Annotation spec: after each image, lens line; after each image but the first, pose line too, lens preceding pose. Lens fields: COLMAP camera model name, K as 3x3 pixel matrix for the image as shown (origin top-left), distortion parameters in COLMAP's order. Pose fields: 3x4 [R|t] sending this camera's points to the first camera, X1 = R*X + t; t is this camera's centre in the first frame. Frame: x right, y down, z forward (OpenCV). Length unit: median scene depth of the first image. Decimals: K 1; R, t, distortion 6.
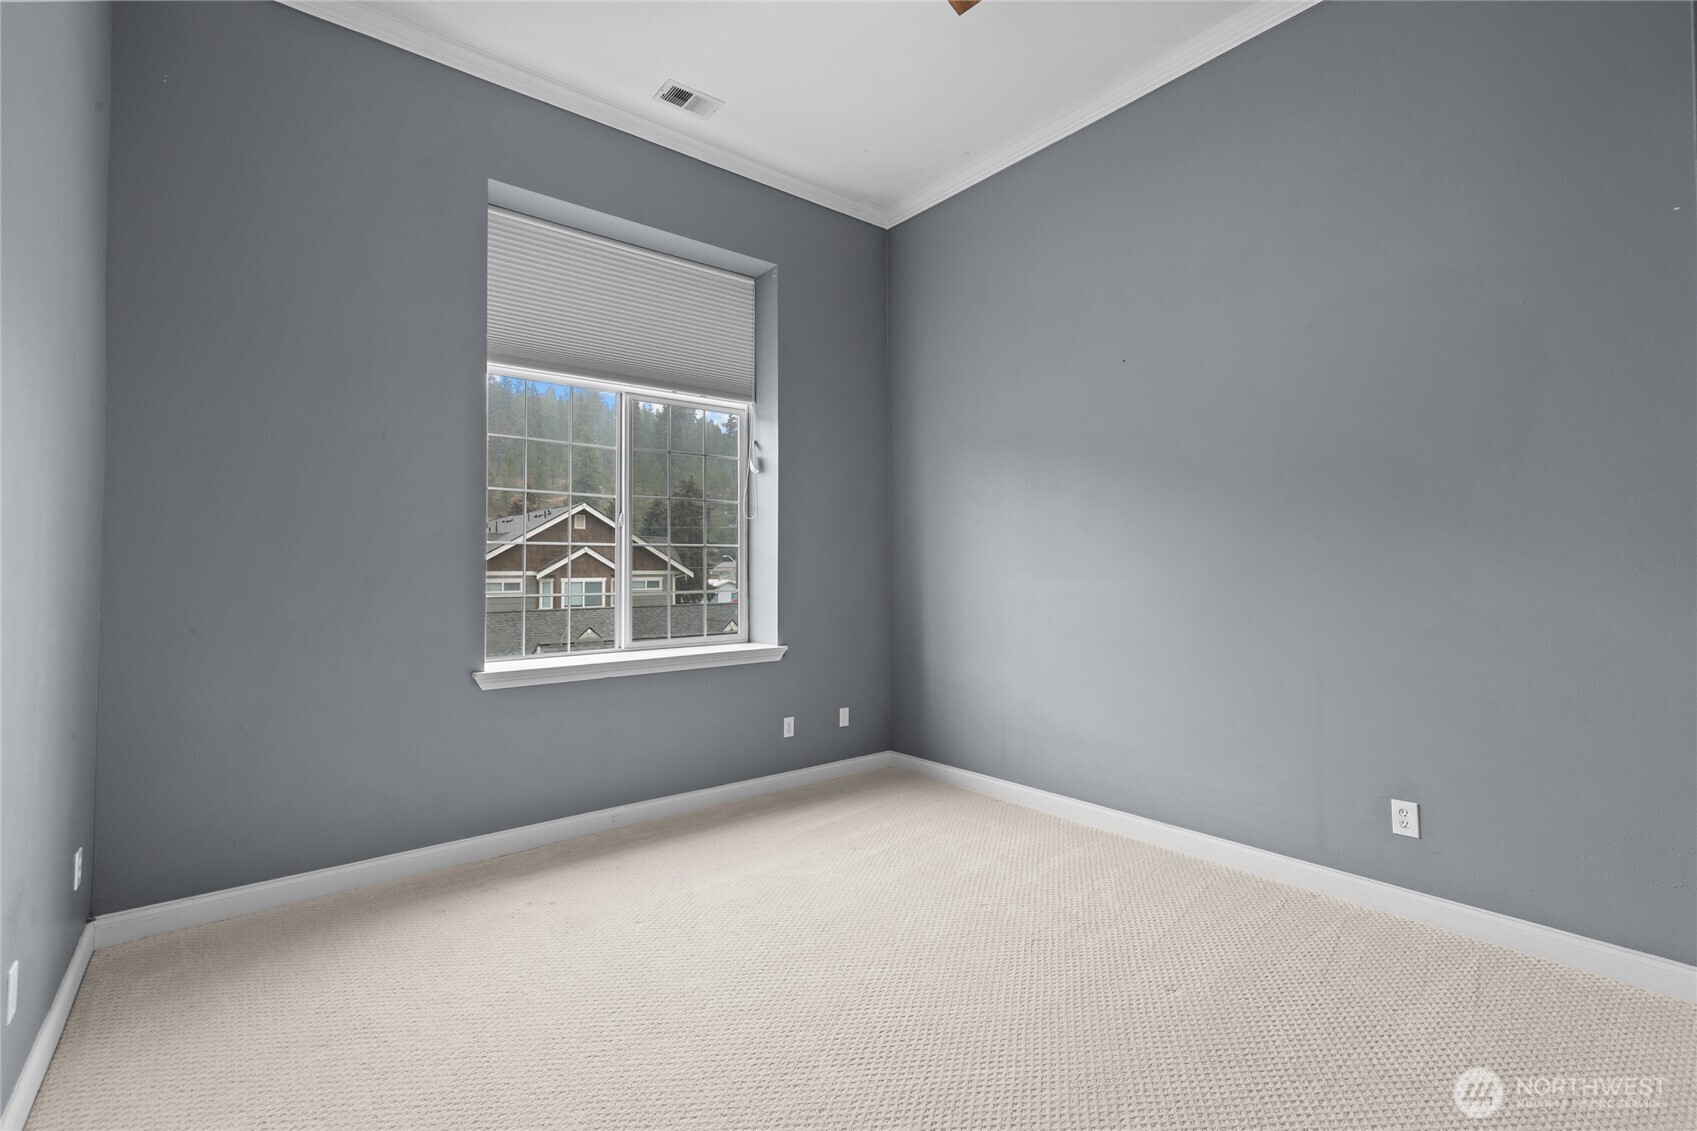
lens RADIAL K [[762.4, 0, 837.2], [0, 762.4, 588.5], [0, 0, 1]] dist [0.000230, 0.000162]
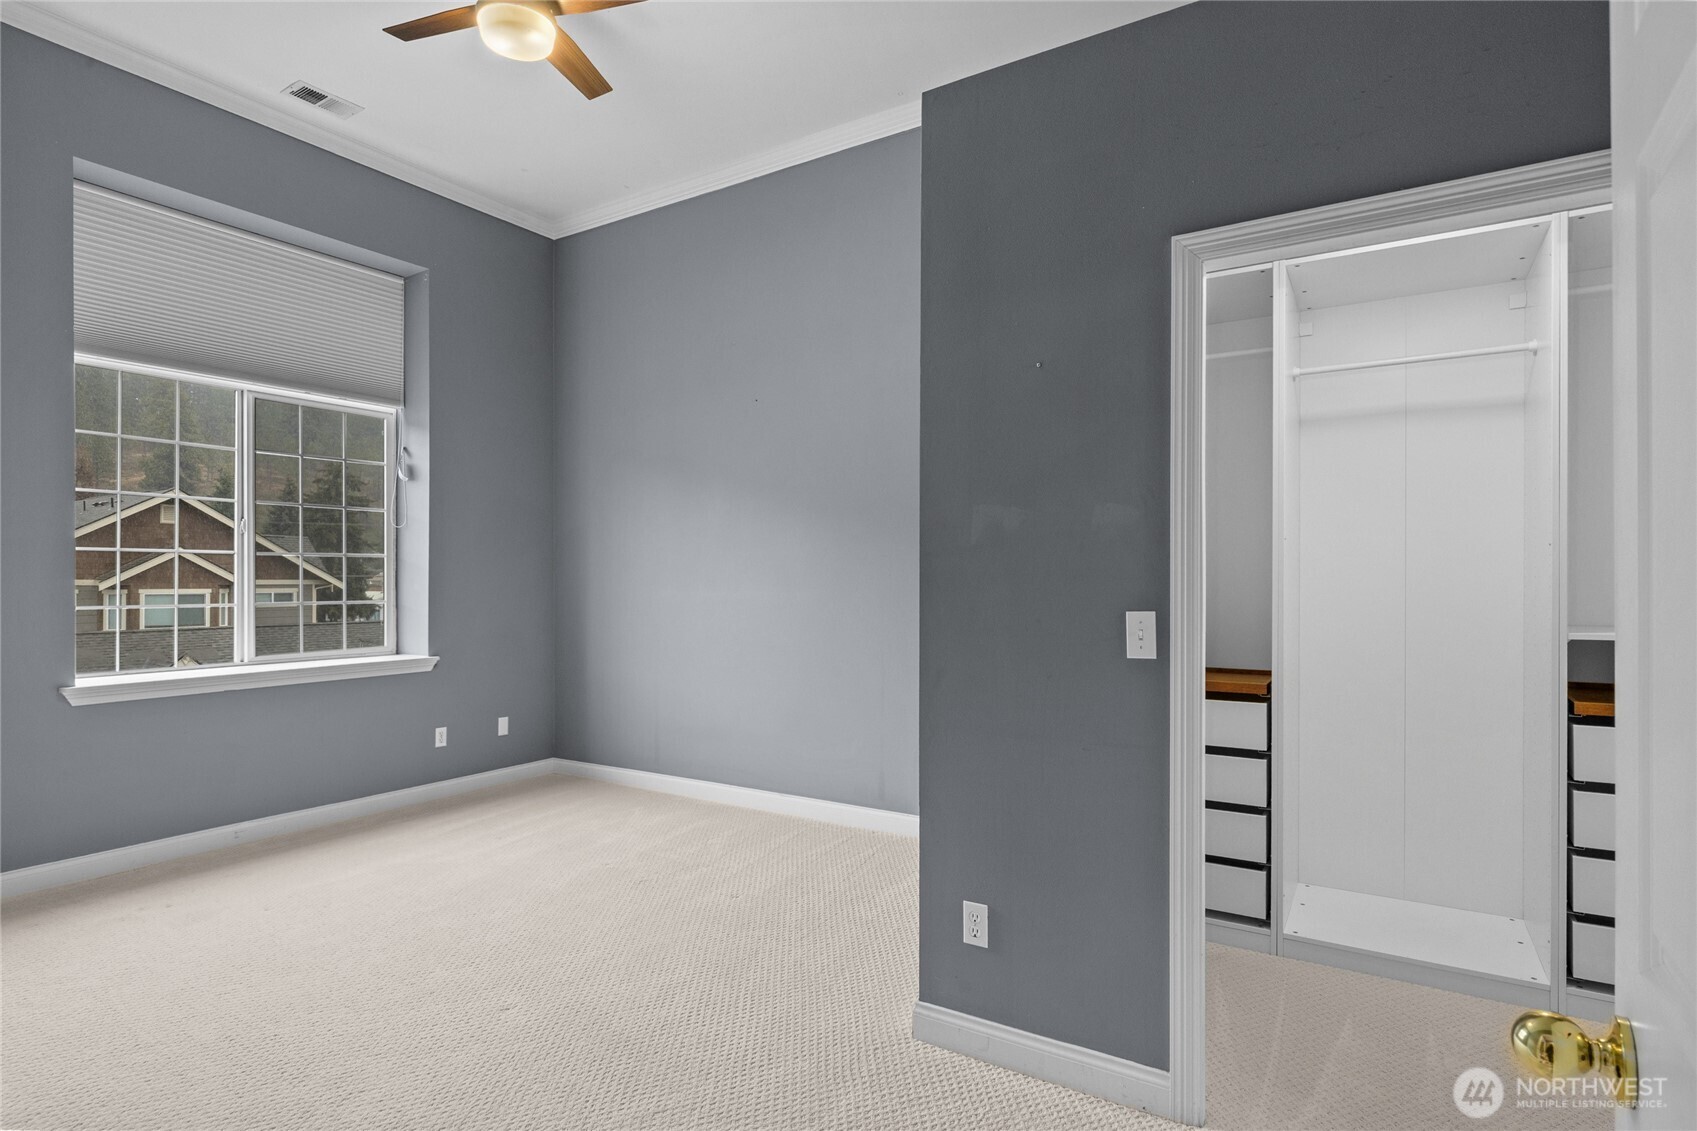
lens RADIAL K [[865.9, 0, 852.0], [0, 865.9, 600.9], [0, 0, 1]] dist [-0.000225, -0.000004]
pose [[0.941688, -0.003877, 0.336464, 0.058555], [0.004033, 0.999992, 0.000236, 0.004372], [-0.336462, 0.001135, 0.941696, -0.234795]]
